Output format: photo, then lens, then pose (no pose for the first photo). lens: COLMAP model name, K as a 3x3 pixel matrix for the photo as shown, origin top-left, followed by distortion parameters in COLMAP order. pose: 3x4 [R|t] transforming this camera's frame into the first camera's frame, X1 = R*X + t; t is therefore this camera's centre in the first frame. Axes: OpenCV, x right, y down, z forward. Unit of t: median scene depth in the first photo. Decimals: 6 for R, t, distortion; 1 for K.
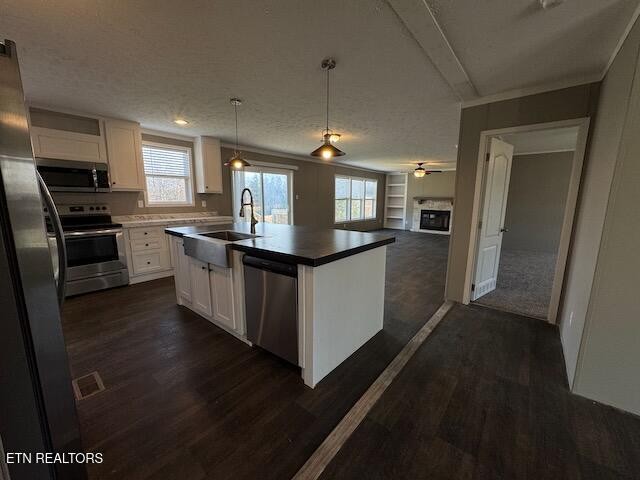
lens RADIAL K [[255.0, 0, 319.8], [0, 255.0, 239.1], [0, 0, 1]] dist [-0.002551, -0.000124]
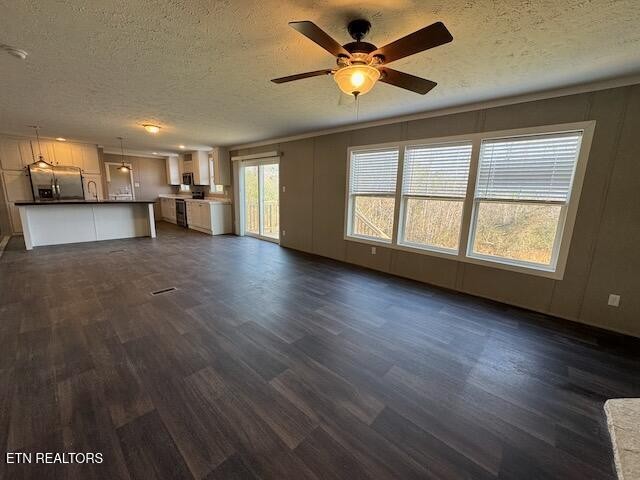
lens RADIAL K [[255.0, 0, 319.8], [0, 255.0, 239.1], [0, 0, 1]] dist [-0.002551, -0.000124]
pose [[-0.042556, 0.179533, -0.982831, 0.978470], [-0.186547, 0.964995, 0.184352, -0.245300], [0.981524, 0.191190, -0.007575, 1.543096]]
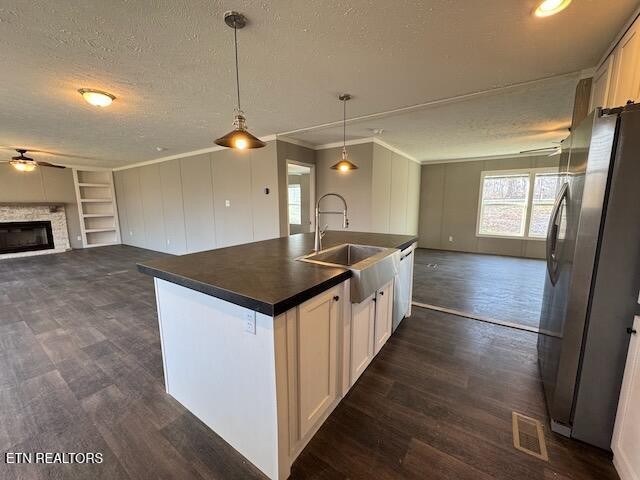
lens RADIAL K [[255.0, 0, 319.8], [0, 255.0, 239.1], [0, 0, 1]] dist [-0.002551, -0.000124]
pose [[-0.095094, -0.150362, 0.984047, -0.520529], [0.164238, 0.972610, 0.164486, -0.093812], [-0.981826, 0.177260, -0.067794, 0.535747]]
